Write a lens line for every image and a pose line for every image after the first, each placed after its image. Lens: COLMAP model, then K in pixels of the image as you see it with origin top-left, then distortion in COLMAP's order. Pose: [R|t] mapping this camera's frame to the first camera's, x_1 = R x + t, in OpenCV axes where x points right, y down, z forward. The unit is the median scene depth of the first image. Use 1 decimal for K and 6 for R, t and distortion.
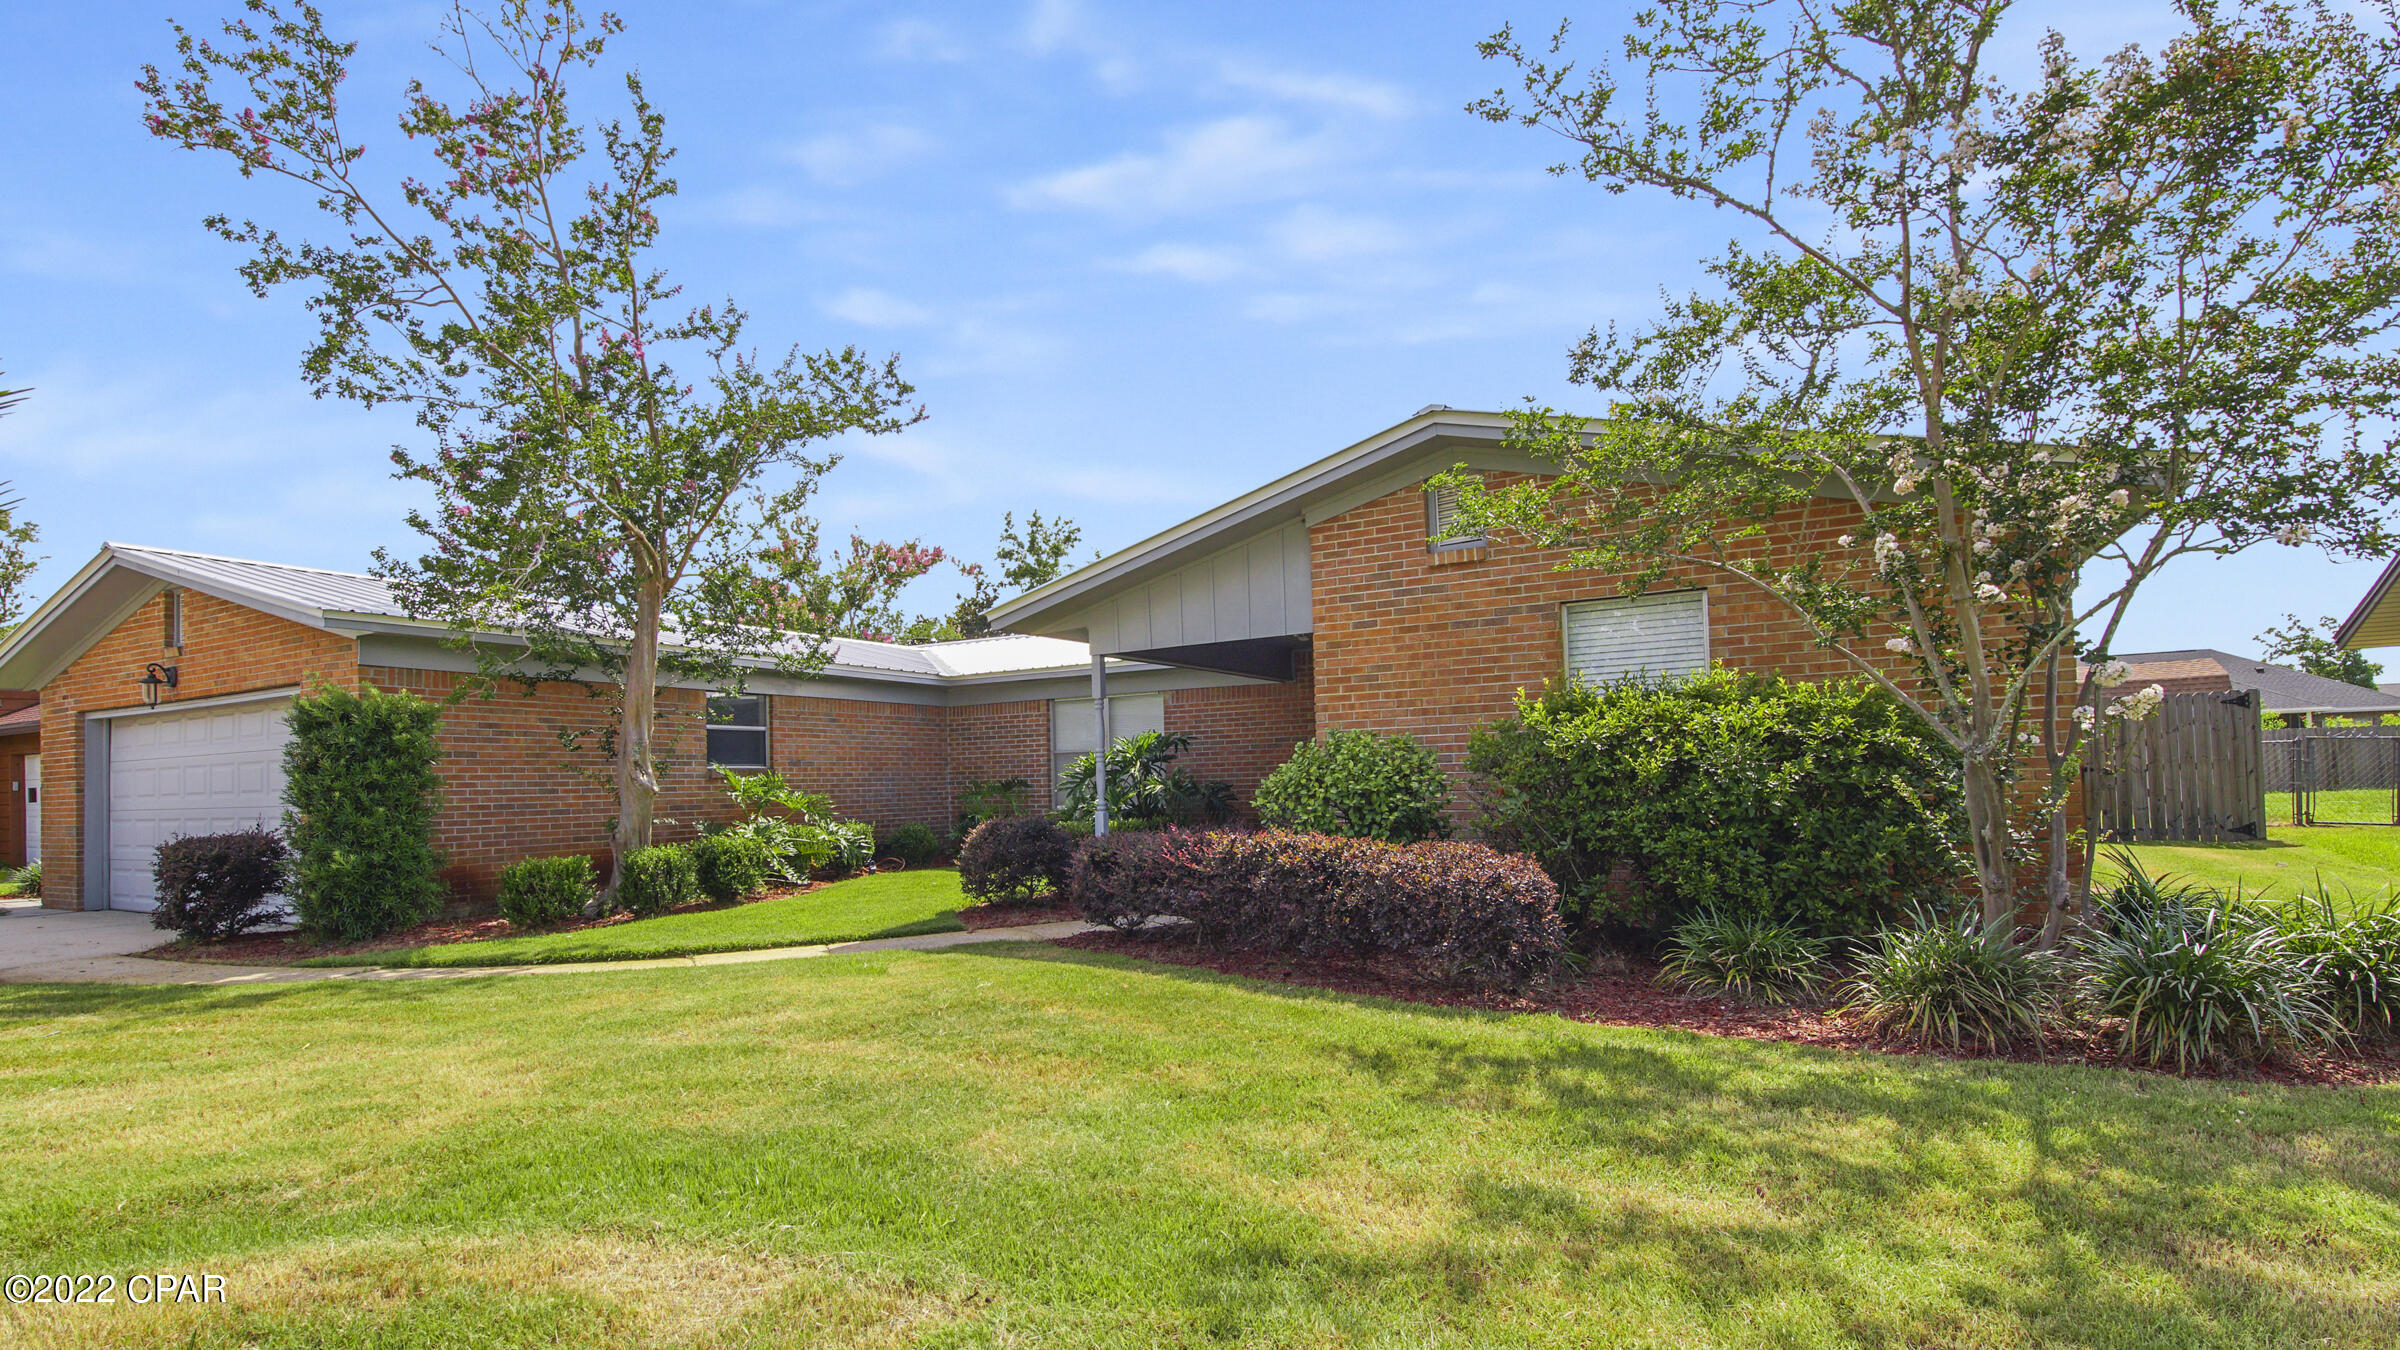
lens RADIAL K [[982.2, 0, 1216.9], [0, 982.2, 756.8], [0, 0, 1]] dist [0.000399, -0.003173]
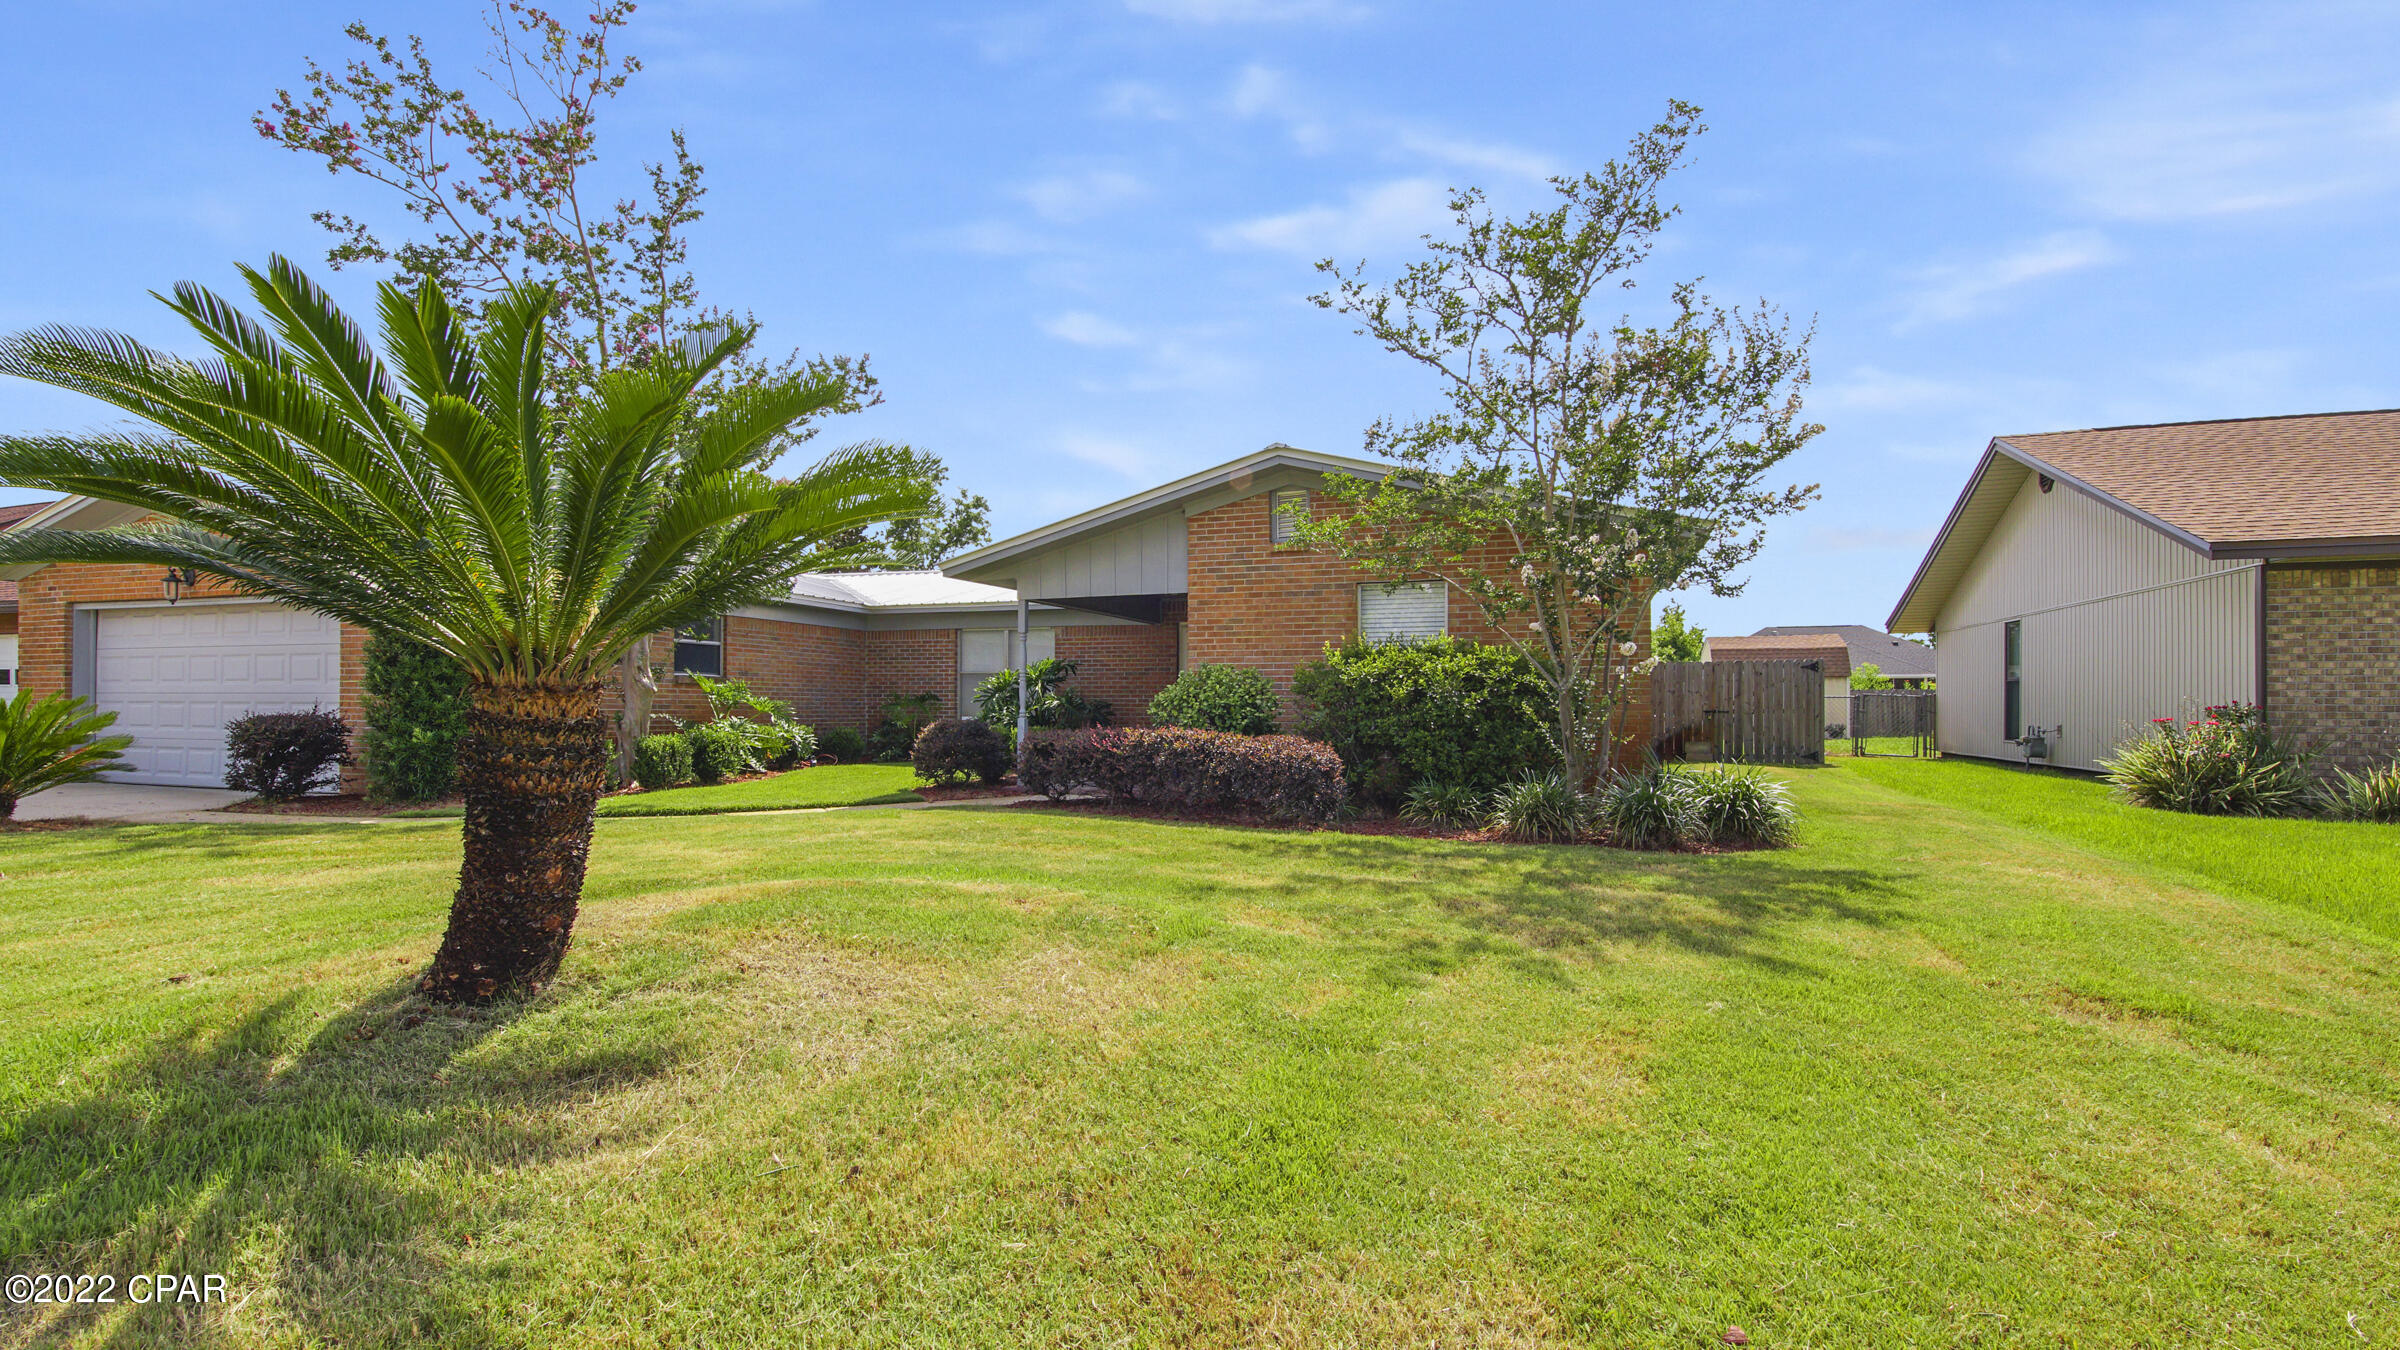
lens RADIAL K [[1096.4, 0, 1183.7], [0, 1096.4, 691.4], [0, 0, 1]] dist [0.001030, -0.000204]
pose [[0.986516, 0.035050, 0.159867, -0.157322], [-0.035038, 0.999382, -0.002900, 0.018671], [-0.159869, -0.002740, 0.987134, -0.561149]]
